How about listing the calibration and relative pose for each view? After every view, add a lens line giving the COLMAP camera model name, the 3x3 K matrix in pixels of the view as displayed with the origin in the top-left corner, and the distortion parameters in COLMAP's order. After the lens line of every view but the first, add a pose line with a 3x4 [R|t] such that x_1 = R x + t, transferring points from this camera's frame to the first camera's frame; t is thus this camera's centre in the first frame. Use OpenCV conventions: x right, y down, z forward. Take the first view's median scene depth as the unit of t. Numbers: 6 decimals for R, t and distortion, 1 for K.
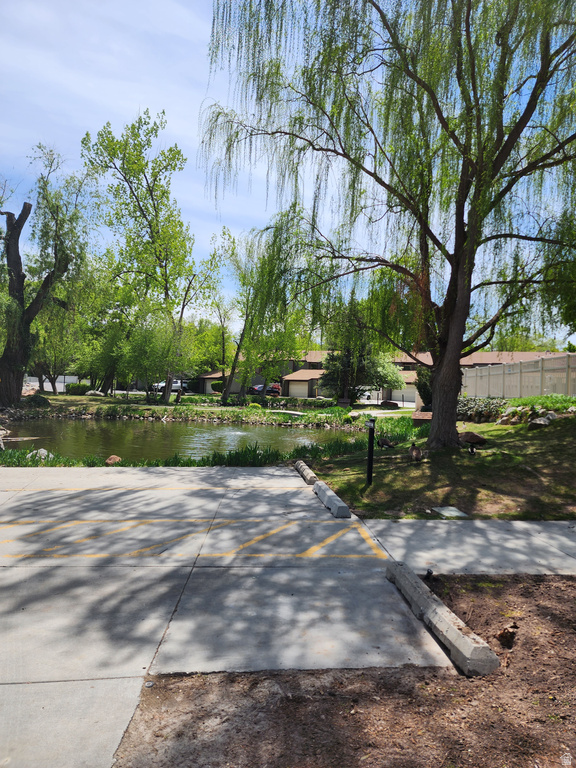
lens RADIAL K [[512.5, 0, 288.2], [0, 512.5, 385.2], [0, 0, 1]] dist [0.072323, -0.065463]
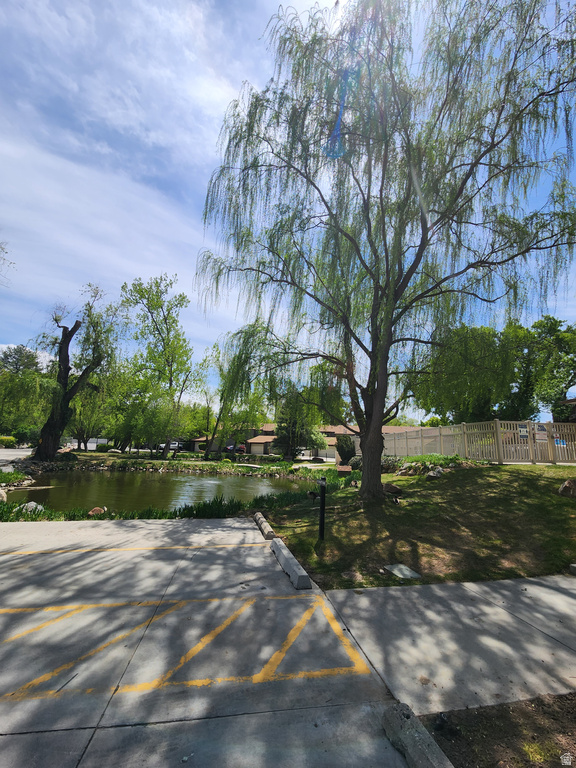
lens RADIAL K [[313.4, 0, 284.2], [0, 313.4, 384.4], [0, 0, 1]] dist [-0.004105, -0.000168]
pose [[0.994462, 0.026141, 0.101795, 0.001050], [-0.005937, 0.981000, -0.193919, -0.000832], [-0.104930, 0.192241, 0.975722, 0.151483]]
